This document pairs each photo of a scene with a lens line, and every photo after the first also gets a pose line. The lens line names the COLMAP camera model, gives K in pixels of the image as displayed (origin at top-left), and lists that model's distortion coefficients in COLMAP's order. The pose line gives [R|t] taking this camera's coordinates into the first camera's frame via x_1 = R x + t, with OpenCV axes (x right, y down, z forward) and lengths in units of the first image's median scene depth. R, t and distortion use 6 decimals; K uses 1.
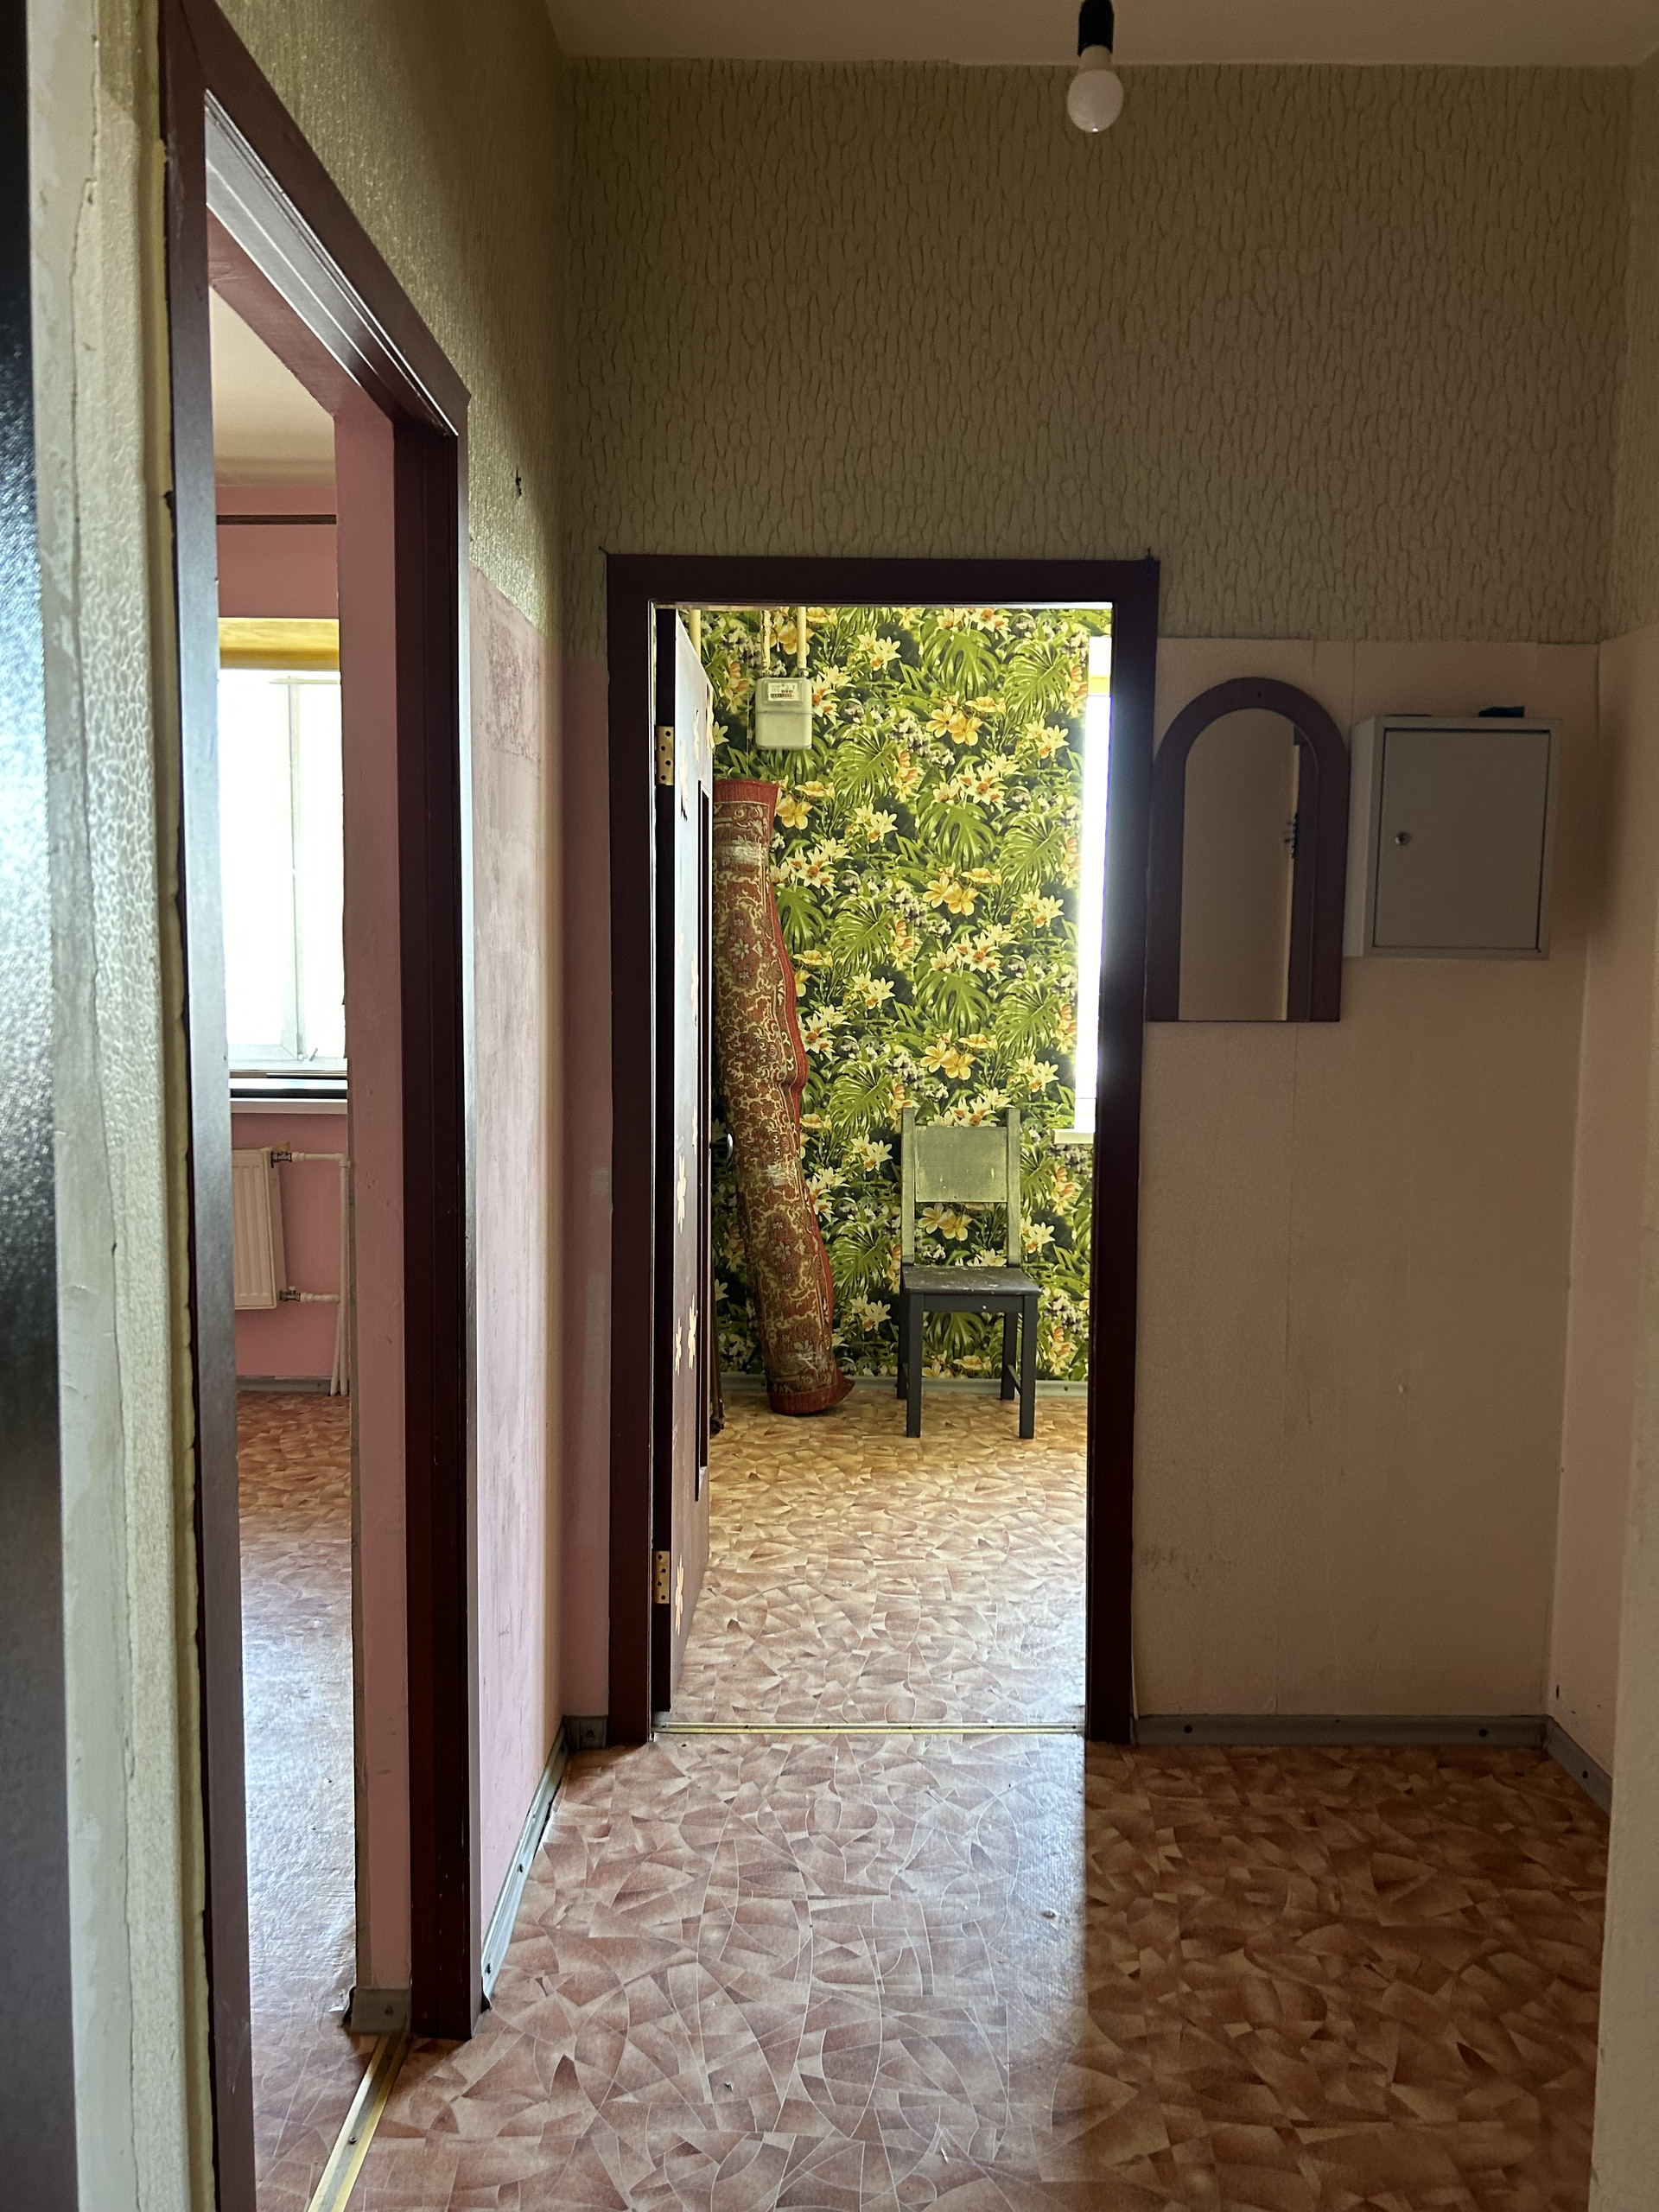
lens RADIAL K [[1680.3, 0, 825.5], [0, 1680.3, 1115.6], [0, 0, 1]] dist [0.081734, -0.070540]
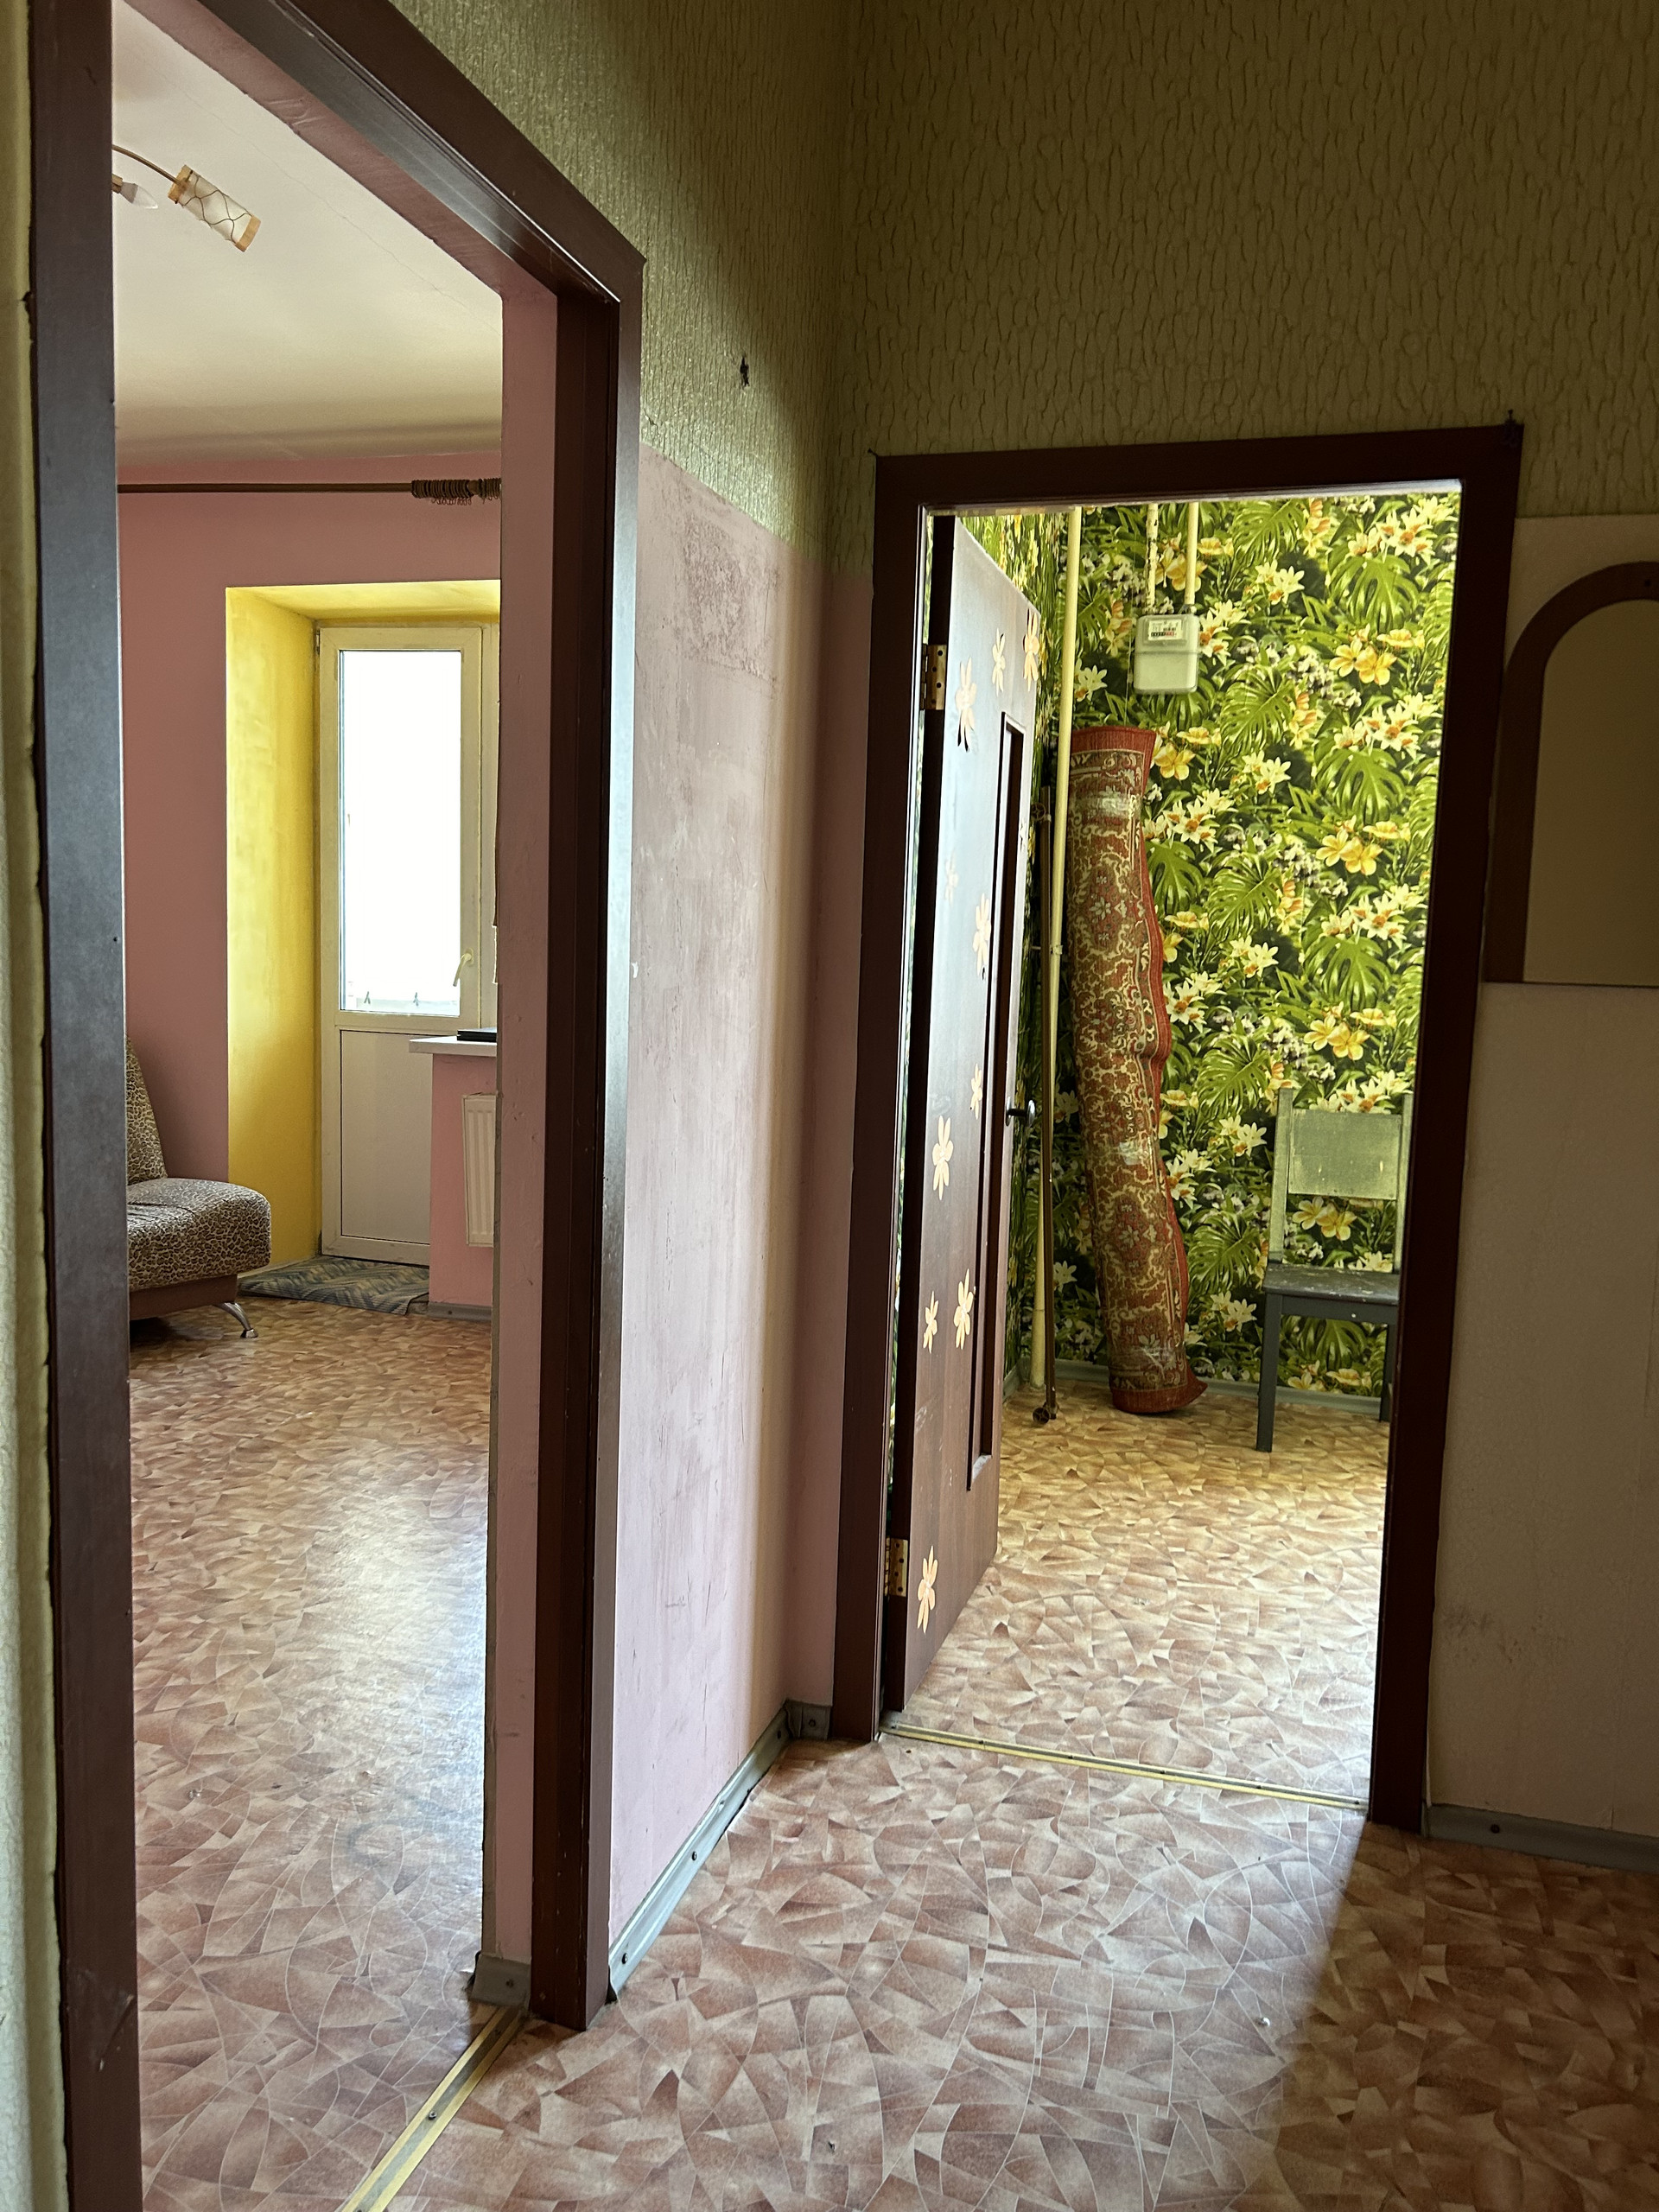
lens RADIAL K [[1686.1, 0, 829.4], [0, 1686.1, 1110.0], [0, 0, 1]] dist [0.082312, -0.065410]
pose [[0.960171, 0.051199, -0.274682, 0.112003], [-0.049316, 0.998688, 0.013761, 0.011313], [0.275026, 0.000334, 0.961437, 0.095759]]
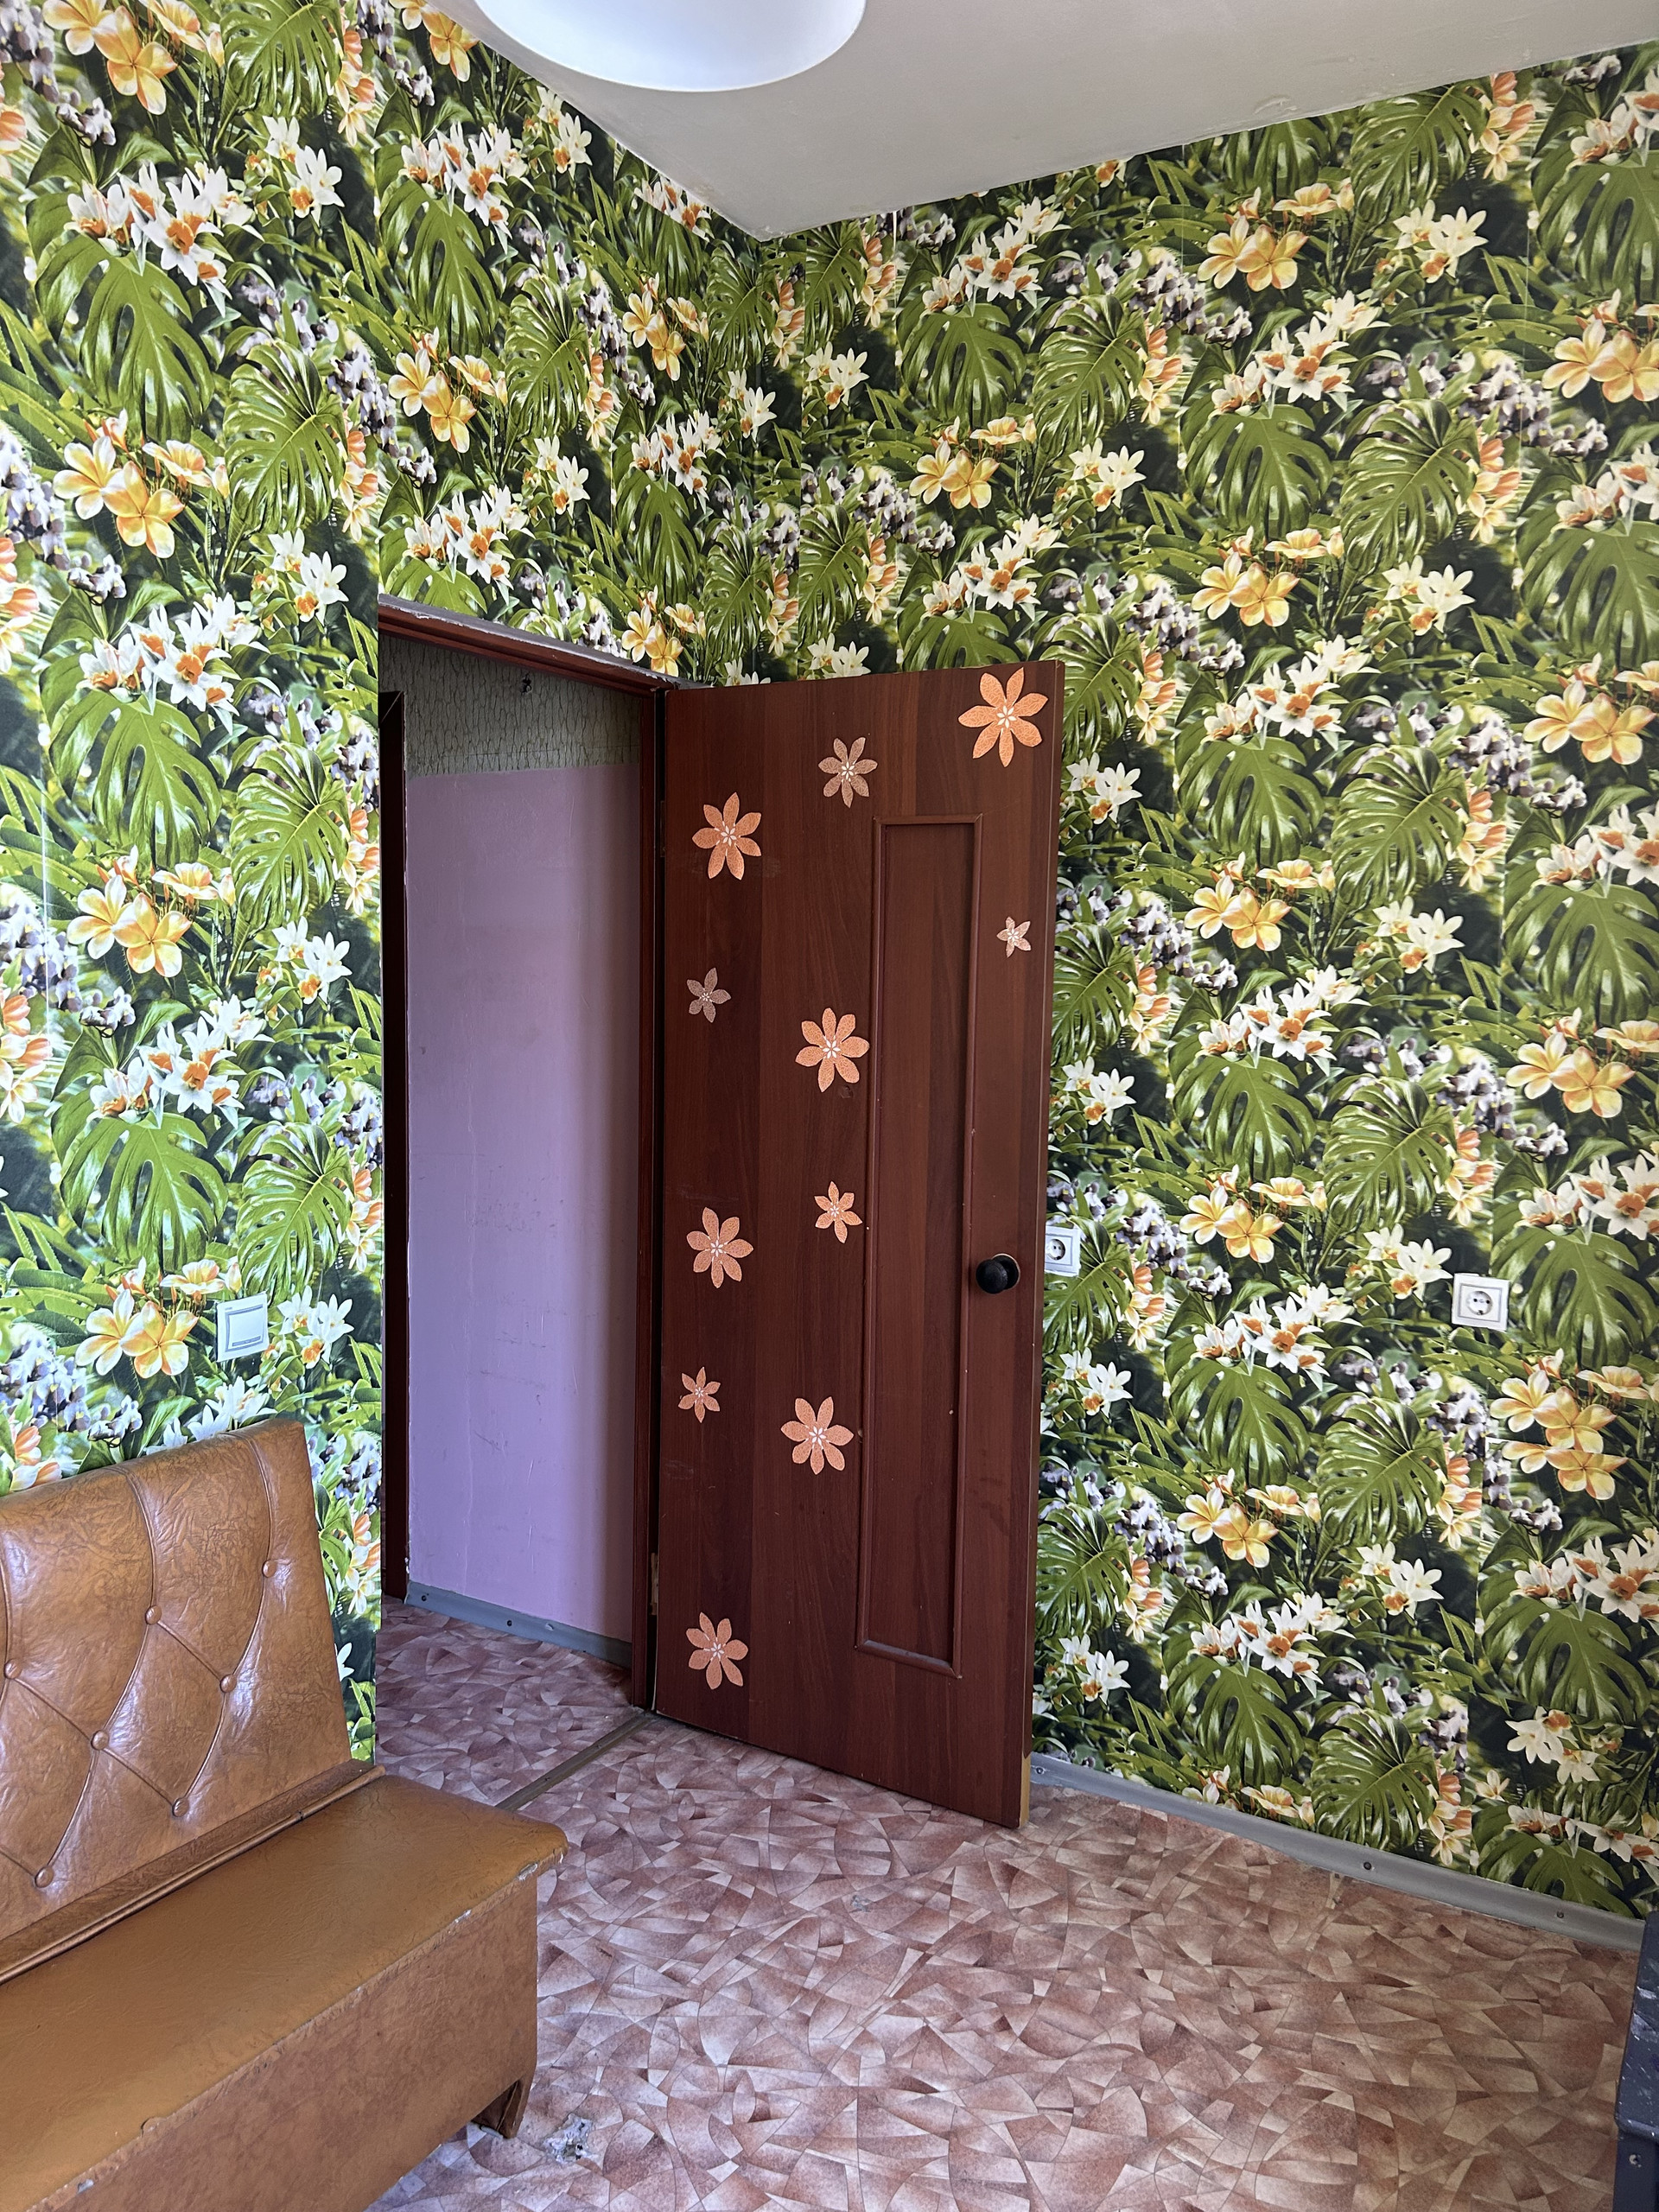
lens RADIAL K [[1596.4, 0, 827.7], [0, 1596.4, 1139.9], [0, 0, 1]] dist [0.110104, -0.092696]
pose [[-0.511958, 0.060005, -0.856912, 0.731073], [-0.105171, 0.985674, 0.131856, -0.159322], [0.852548, 0.157627, -0.498313, 1.591973]]
